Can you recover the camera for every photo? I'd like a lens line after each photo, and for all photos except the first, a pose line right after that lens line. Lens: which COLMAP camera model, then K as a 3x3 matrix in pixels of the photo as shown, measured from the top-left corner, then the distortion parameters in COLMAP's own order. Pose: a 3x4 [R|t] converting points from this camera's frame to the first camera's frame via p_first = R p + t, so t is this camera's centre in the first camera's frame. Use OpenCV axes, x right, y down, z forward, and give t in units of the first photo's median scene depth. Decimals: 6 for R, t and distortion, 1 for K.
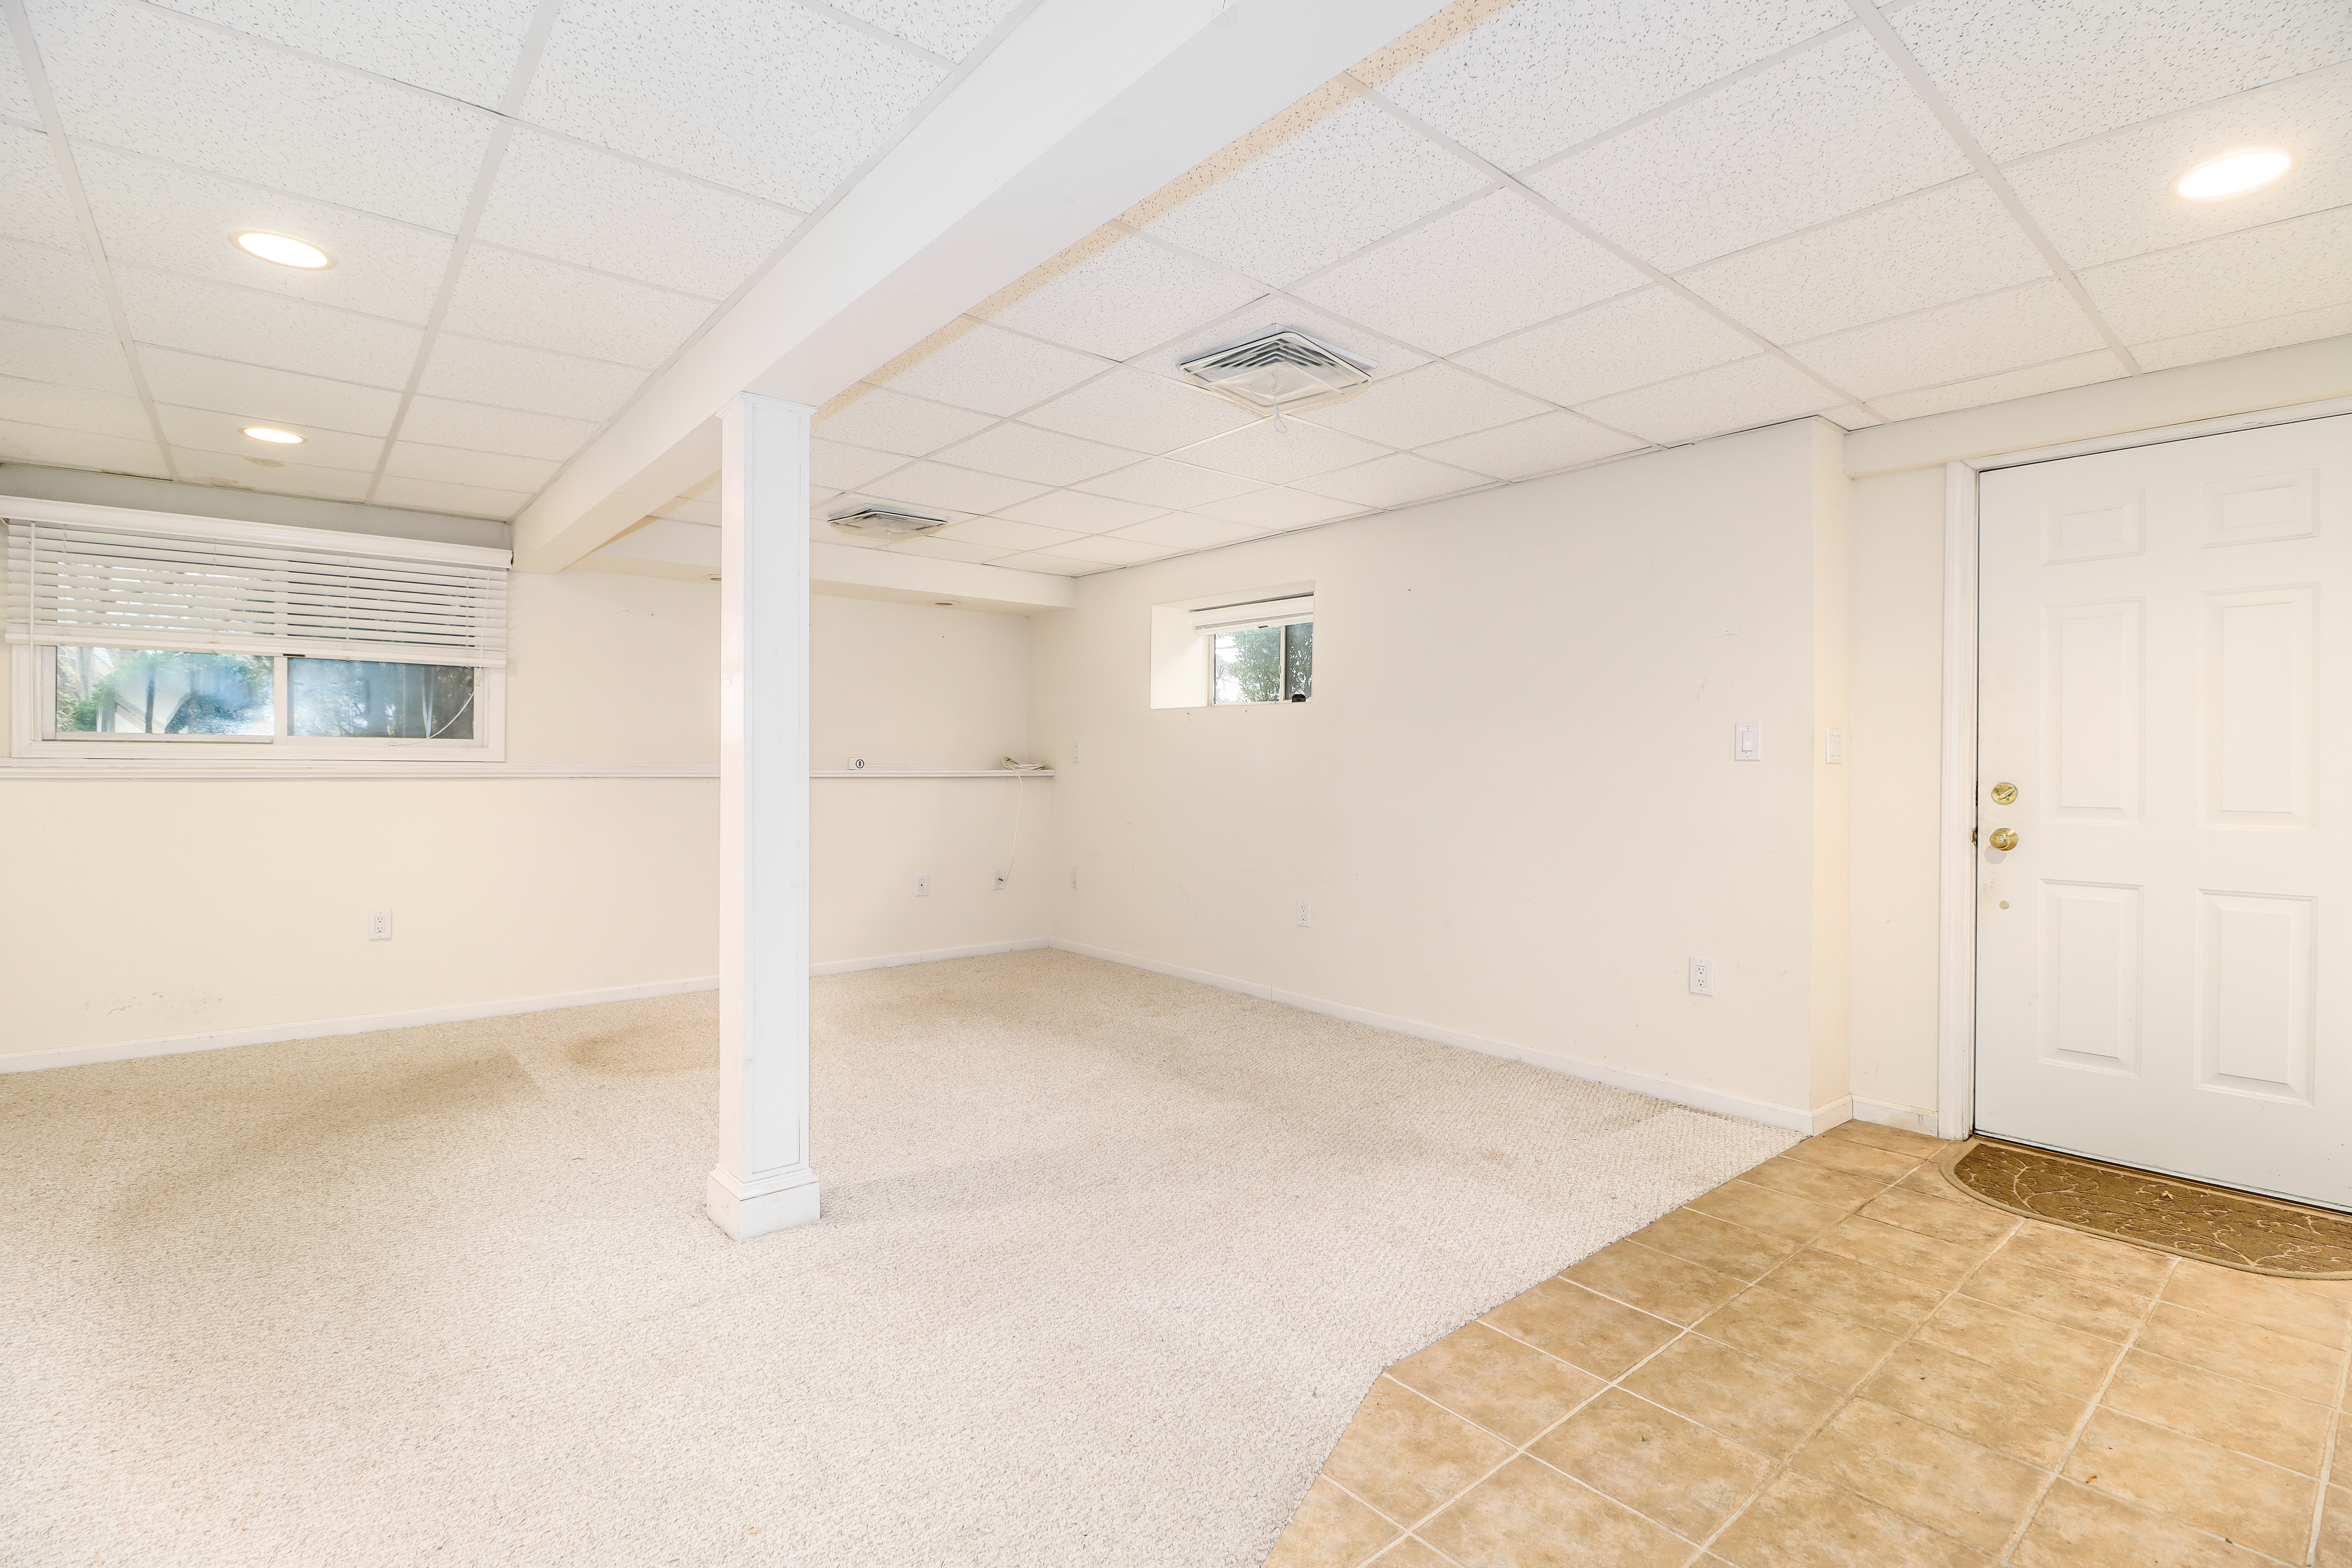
lens RADIAL K [[1080.7, 0, 1171.8], [0, 1080.7, 761.1], [0, 0, 1]] dist [-0.002587, -0.000264]
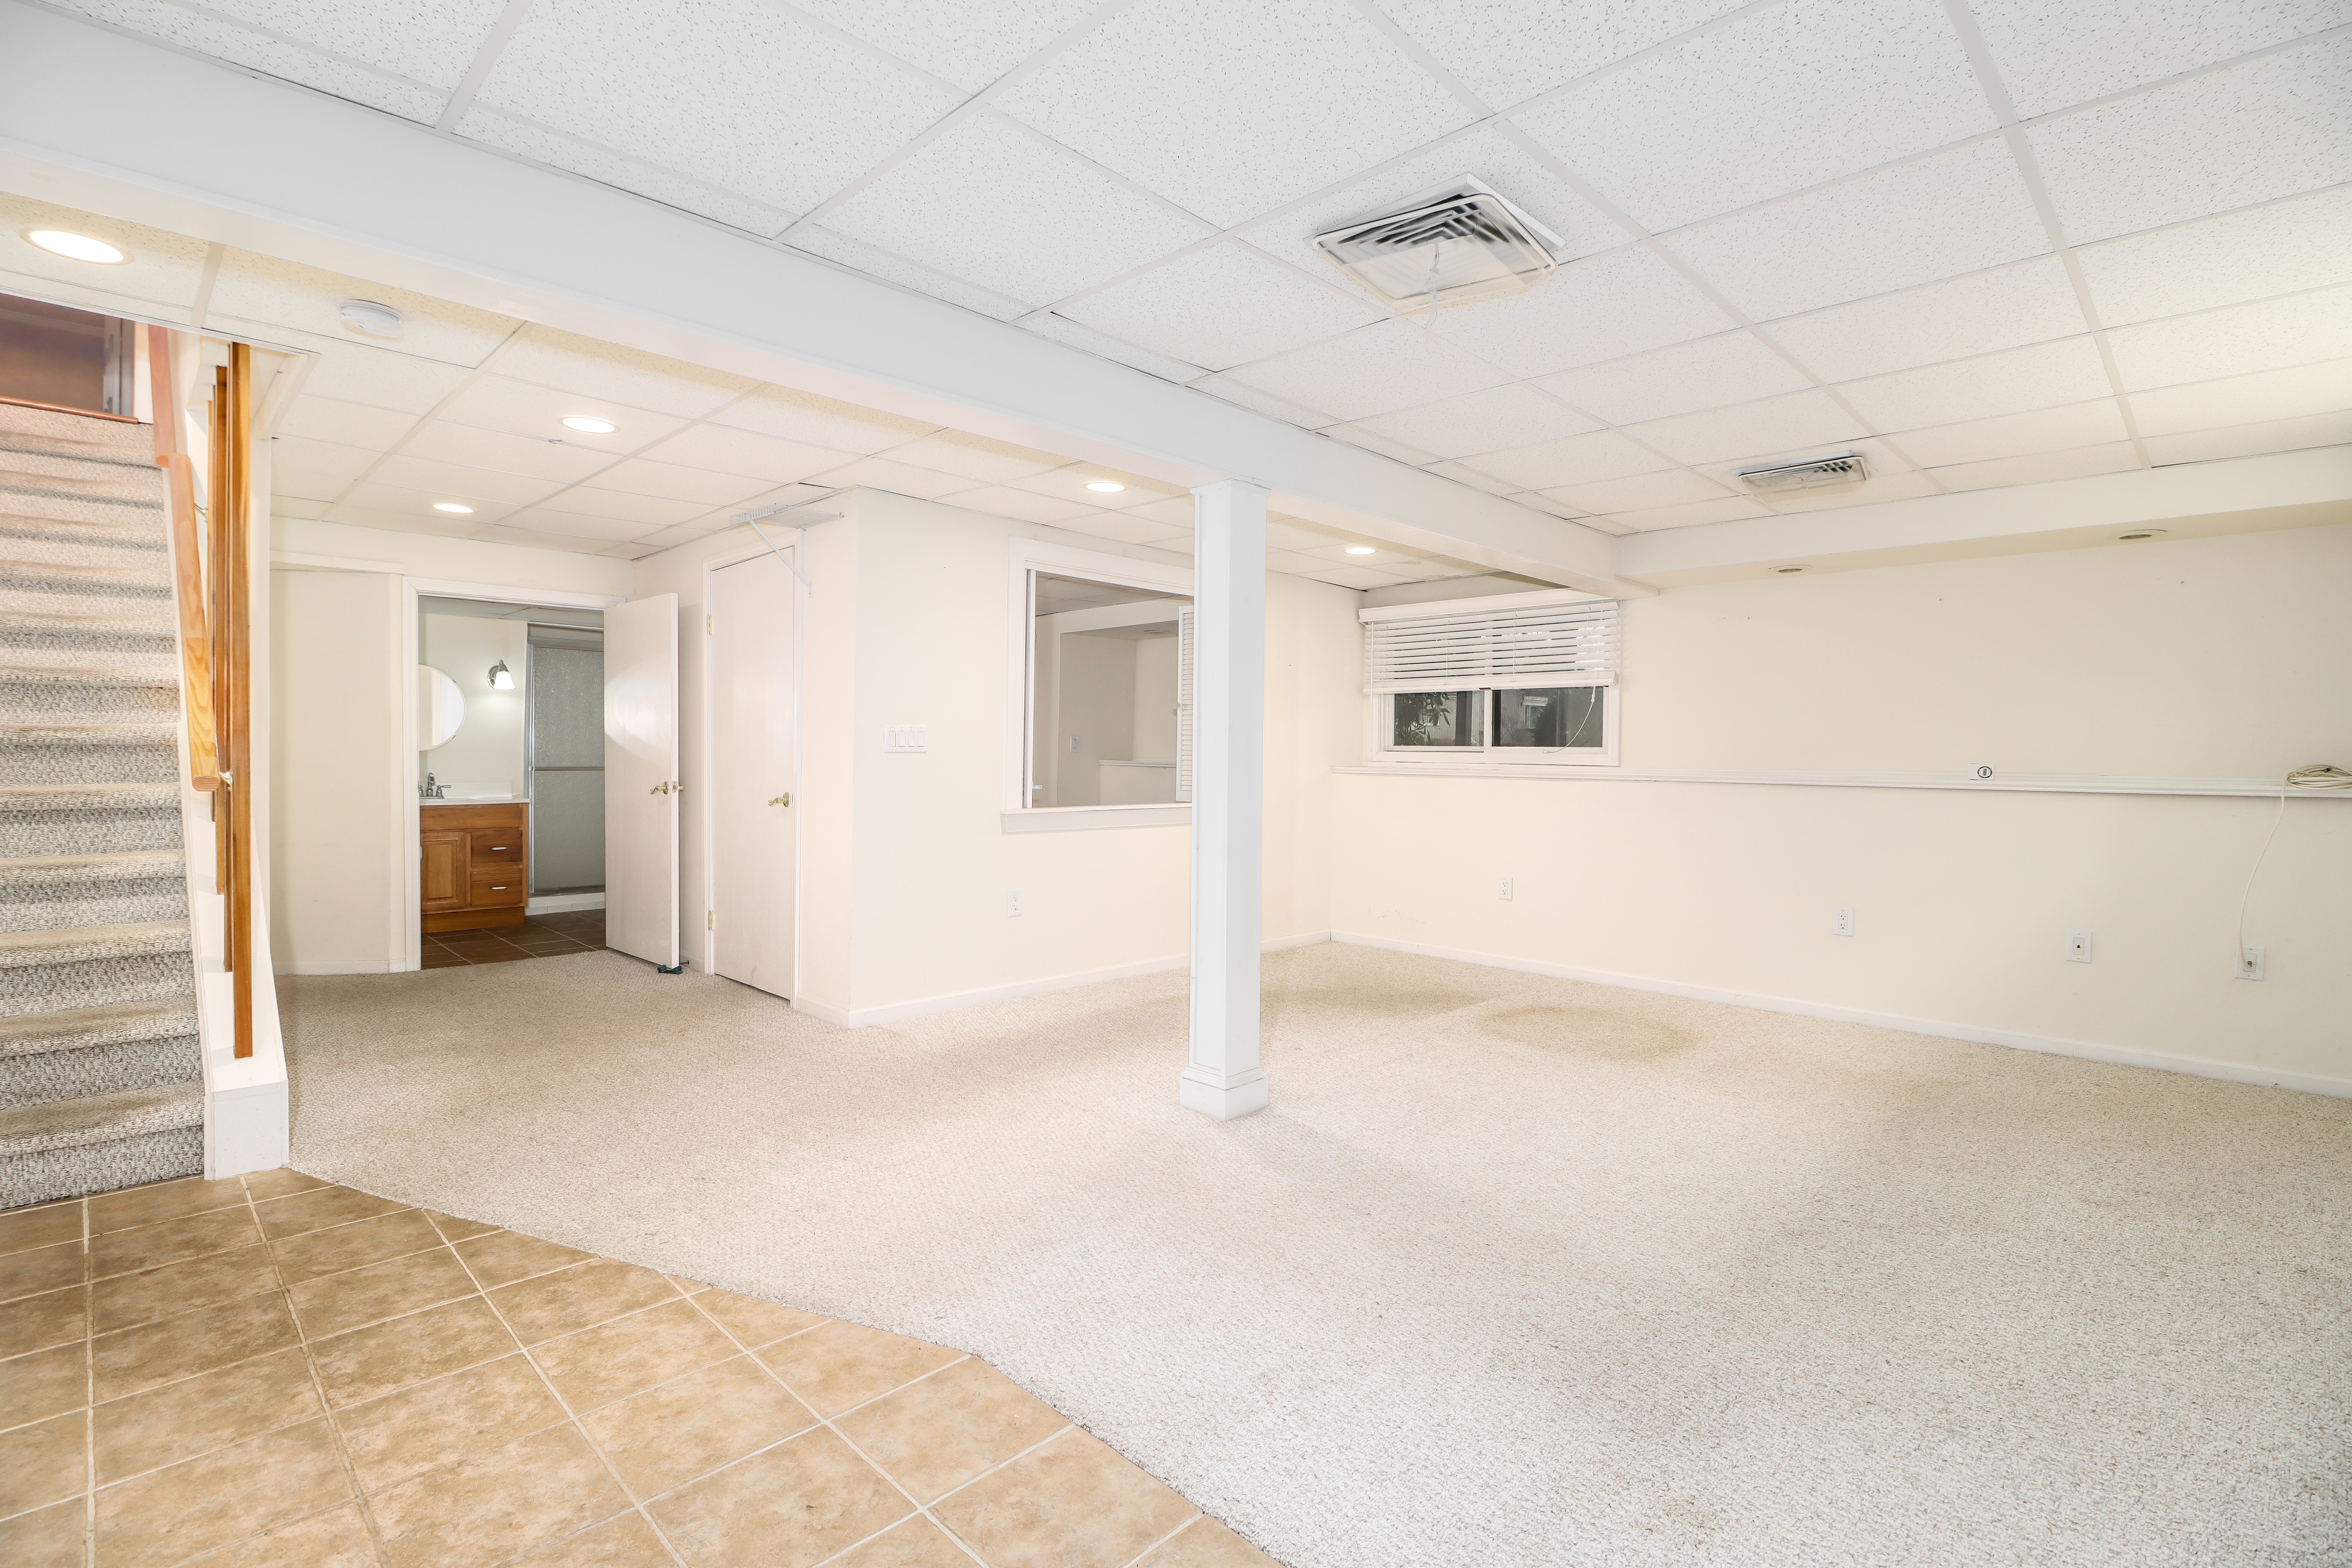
lens RADIAL K [[1086.5, 0, 1208.2], [0, 1086.5, 778.8], [0, 0, 1]] dist [-0.002946, -0.000215]
pose [[0.108862, 0.013355, -0.993967, 0.995142], [-0.012068, 0.999854, 0.012113, 0.010645], [0.993984, 0.010677, 0.109008, 0.899282]]
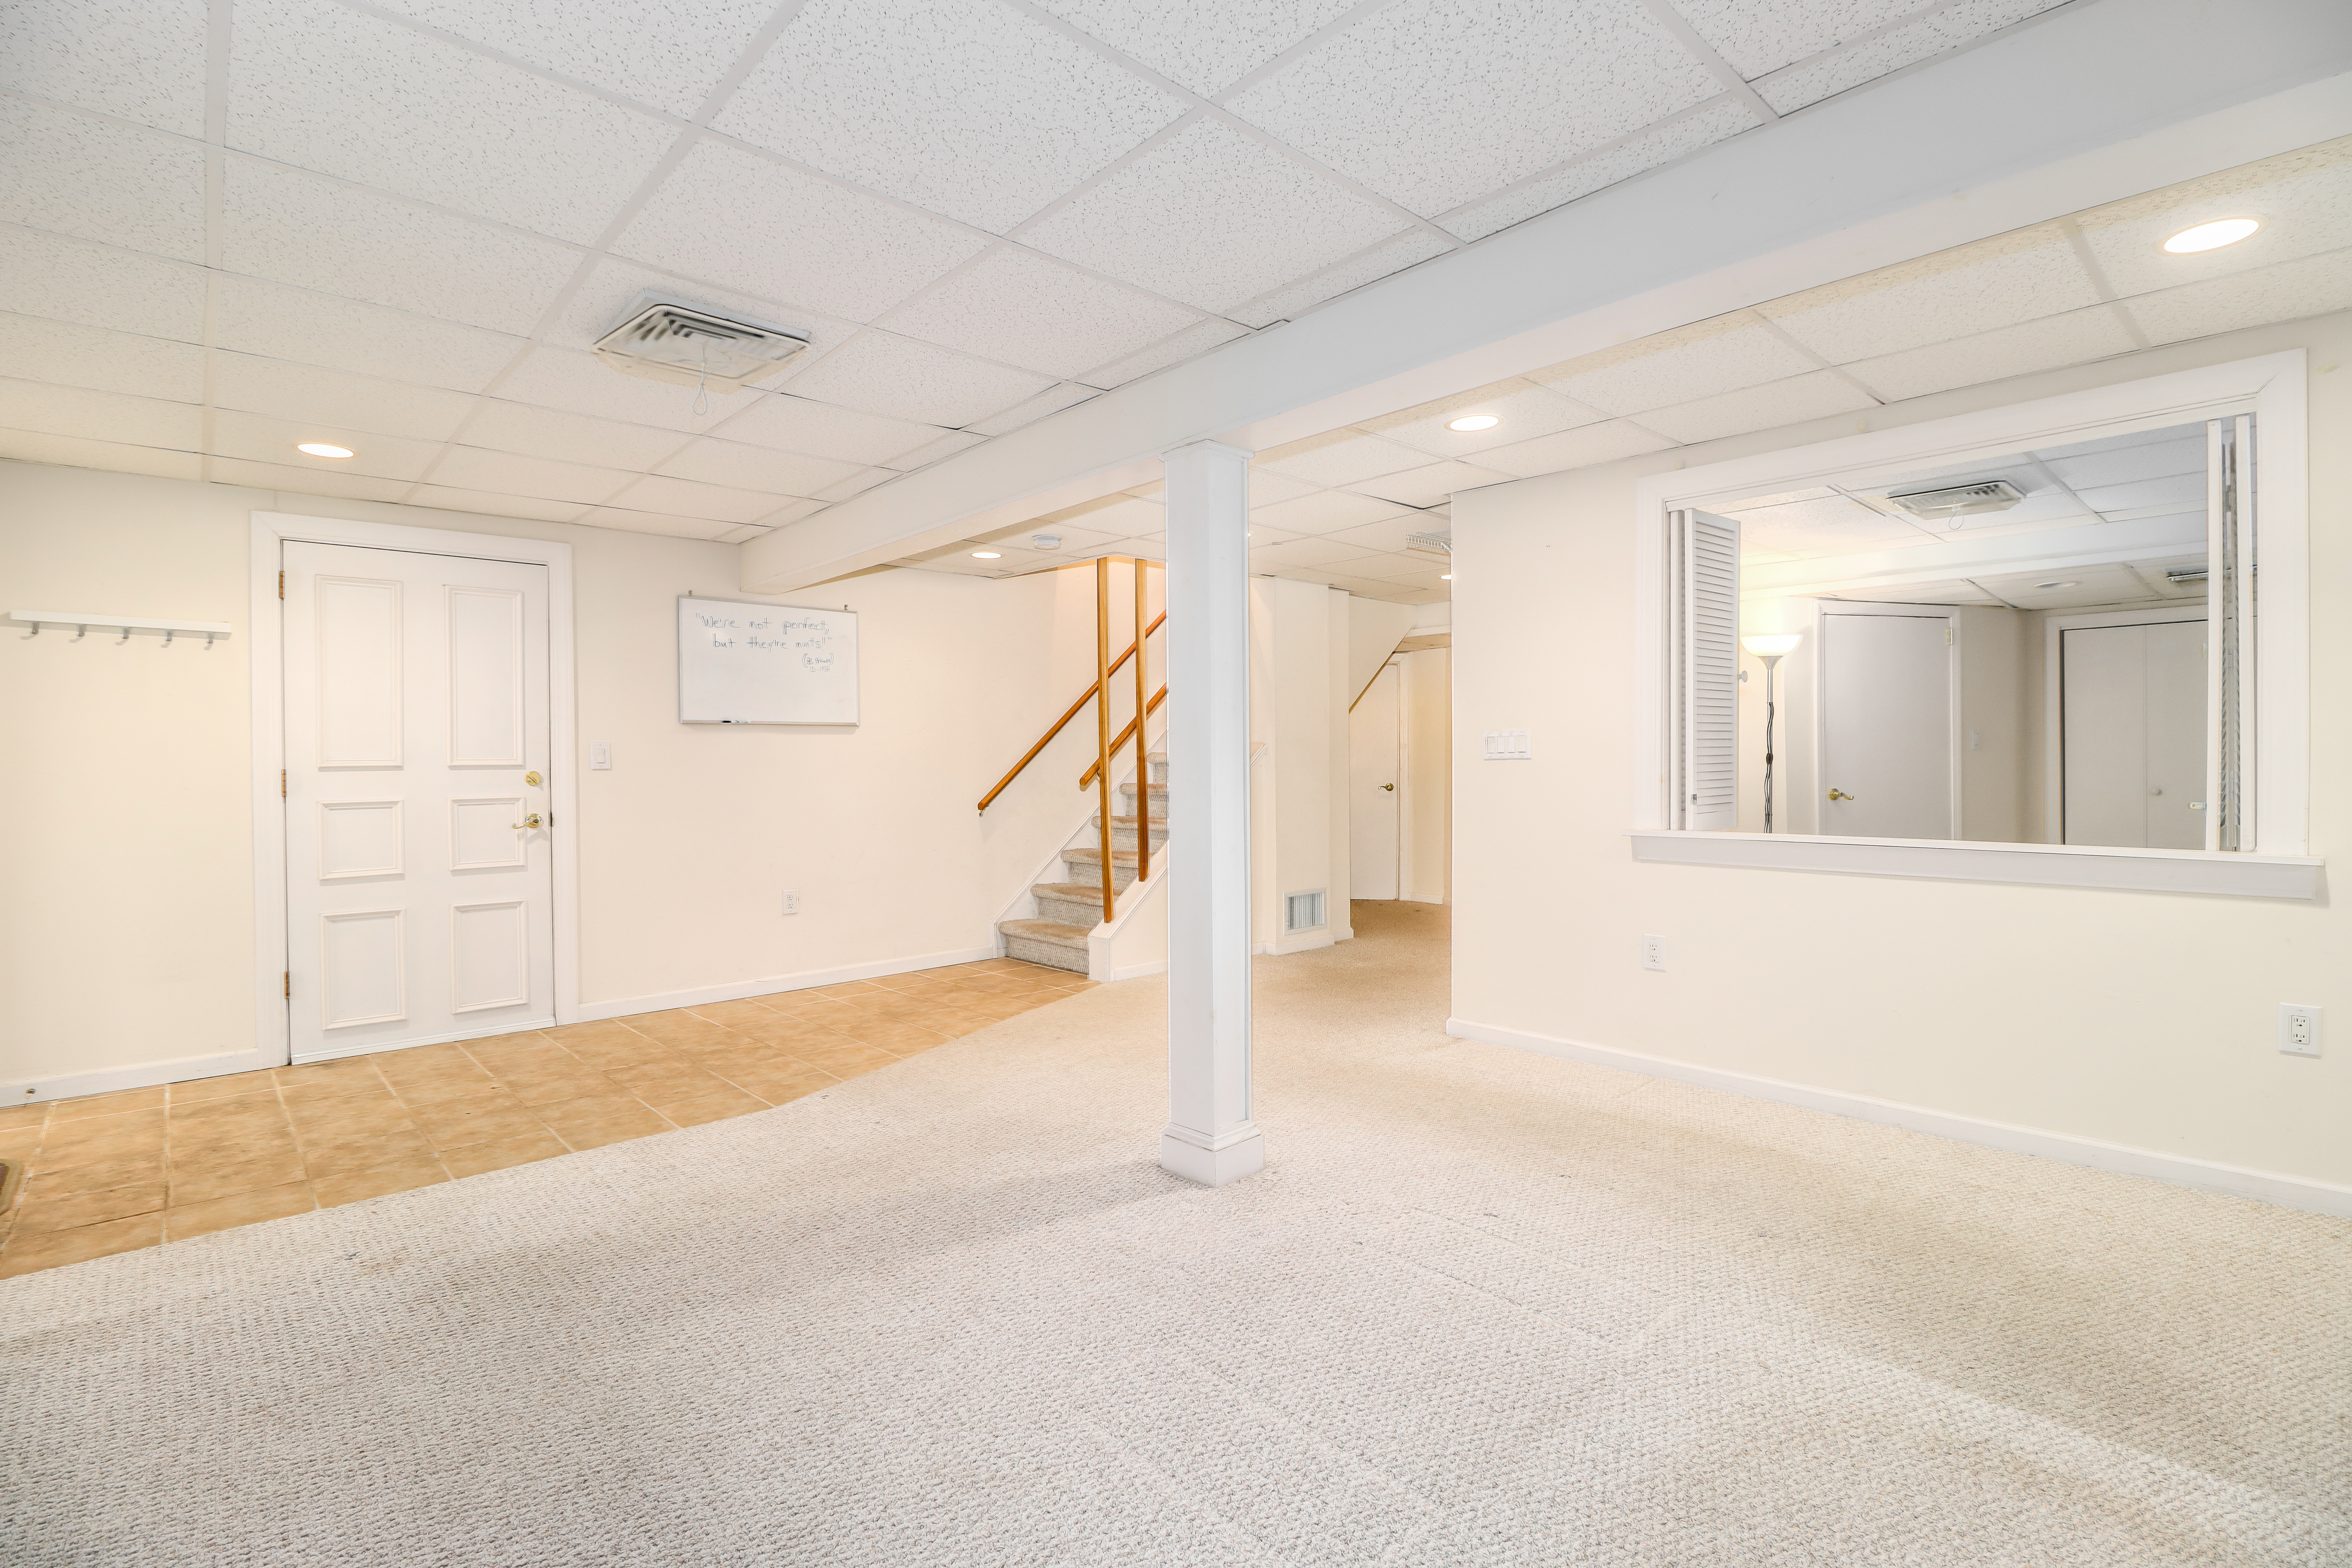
lens RADIAL K [[1104.4, 0, 1176.0], [0, 1104.4, 784.0], [0, 0, 1]] dist [-0.001616, -0.000464]
pose [[-0.999003, 0.003069, -0.044544, -0.314968], [0.002065, 0.999743, 0.022568, -0.006810], [0.044601, 0.022454, -0.998752, 2.316691]]
